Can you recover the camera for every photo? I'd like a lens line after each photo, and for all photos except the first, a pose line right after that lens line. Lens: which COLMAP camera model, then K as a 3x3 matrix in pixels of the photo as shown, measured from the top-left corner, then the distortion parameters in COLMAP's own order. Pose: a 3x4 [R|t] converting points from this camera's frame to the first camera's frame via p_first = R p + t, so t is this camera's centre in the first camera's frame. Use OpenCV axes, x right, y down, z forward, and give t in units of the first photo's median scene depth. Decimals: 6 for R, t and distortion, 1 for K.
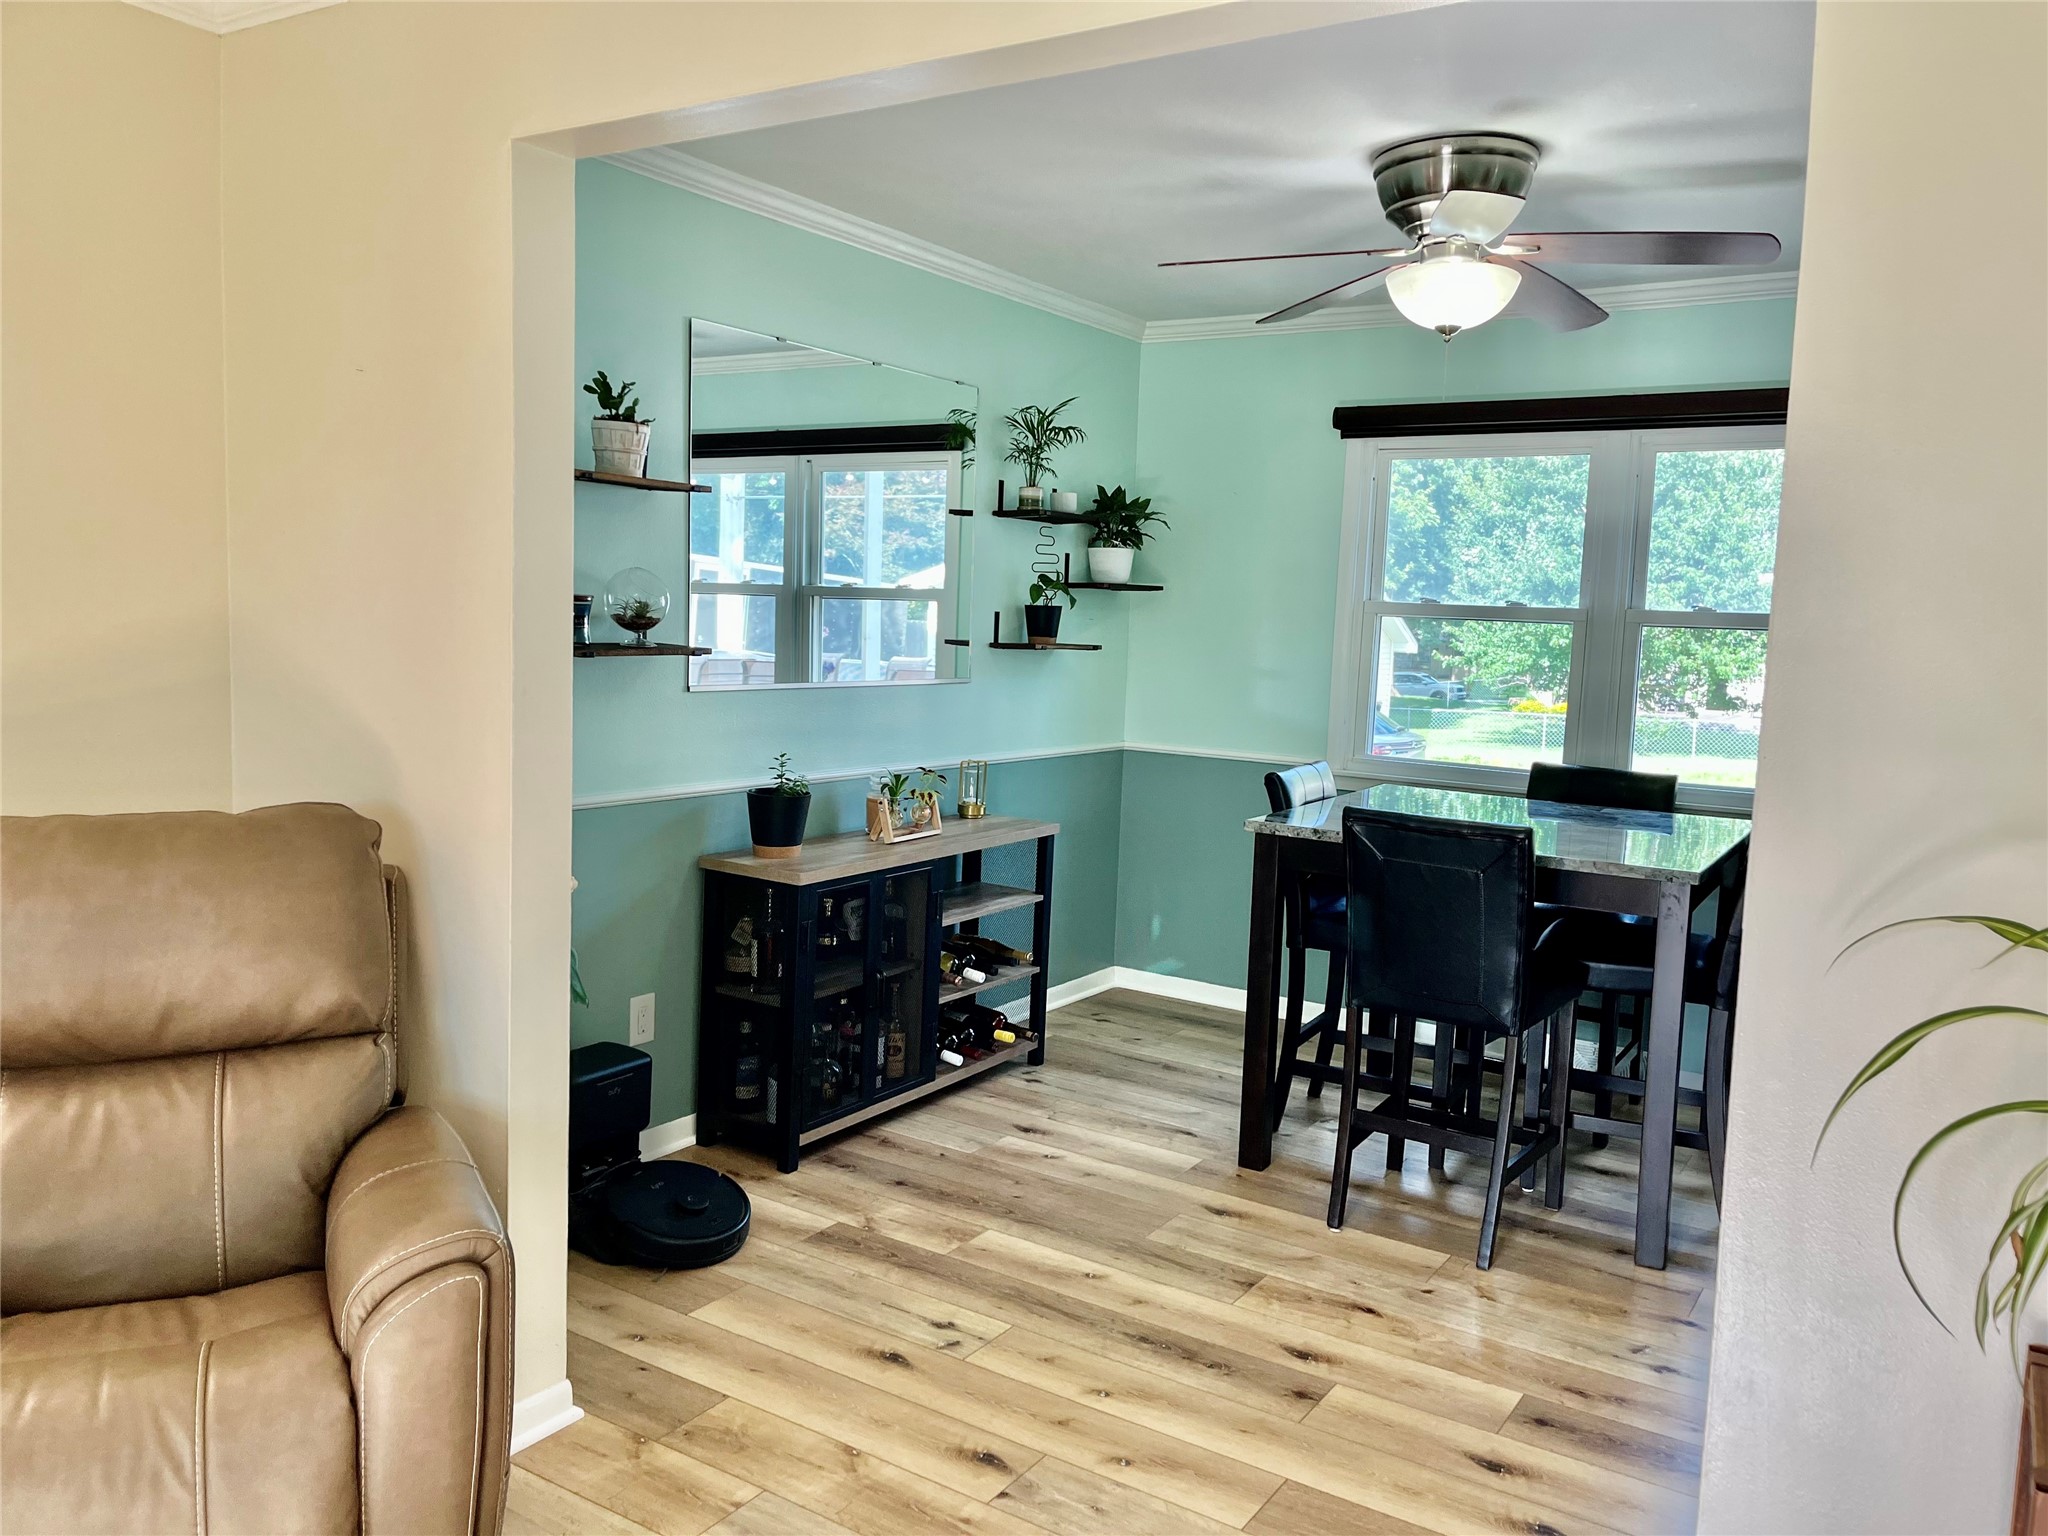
lens RADIAL K [[1554.9, 0, 1022.7], [0, 1554.9, 787.5], [0, 0, 1]] dist [0.048361, -0.010545]
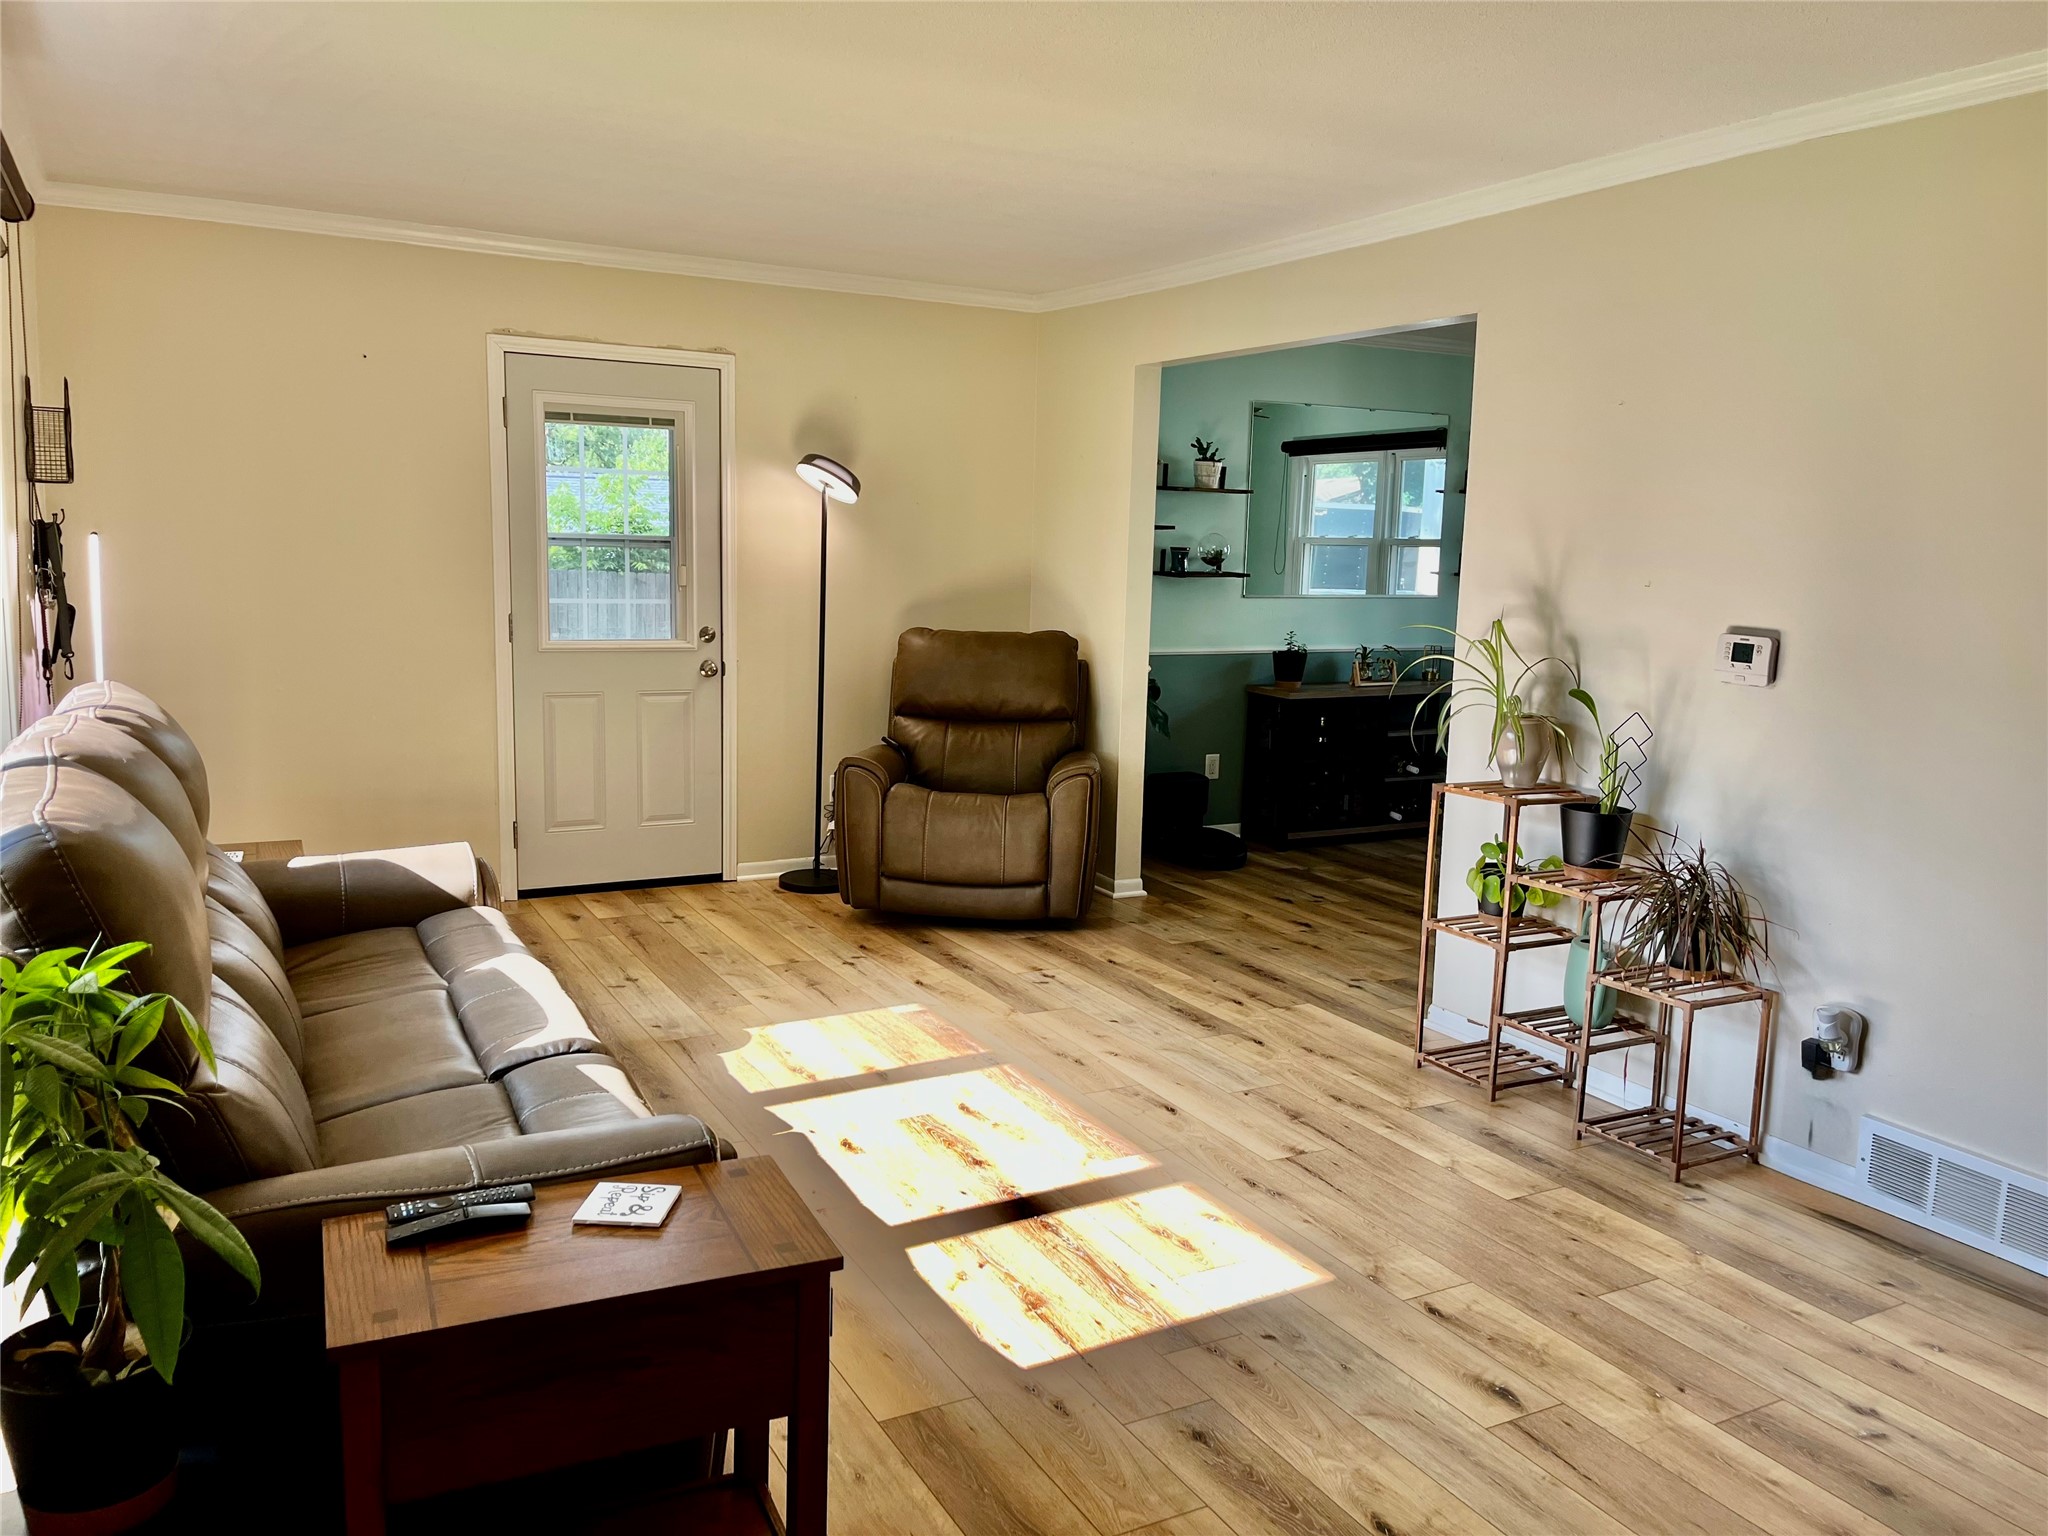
lens RADIAL K [[1554.9, 0, 1017.0], [0, 1554.9, 767.8], [0, 0, 1]] dist [0.048361, -0.010545]
pose [[0.880813, 0.056290, -0.470106, 0.499747], [-0.047938, 0.998408, 0.029729, 0.115322], [0.471031, -0.003650, 0.882109, -0.904366]]
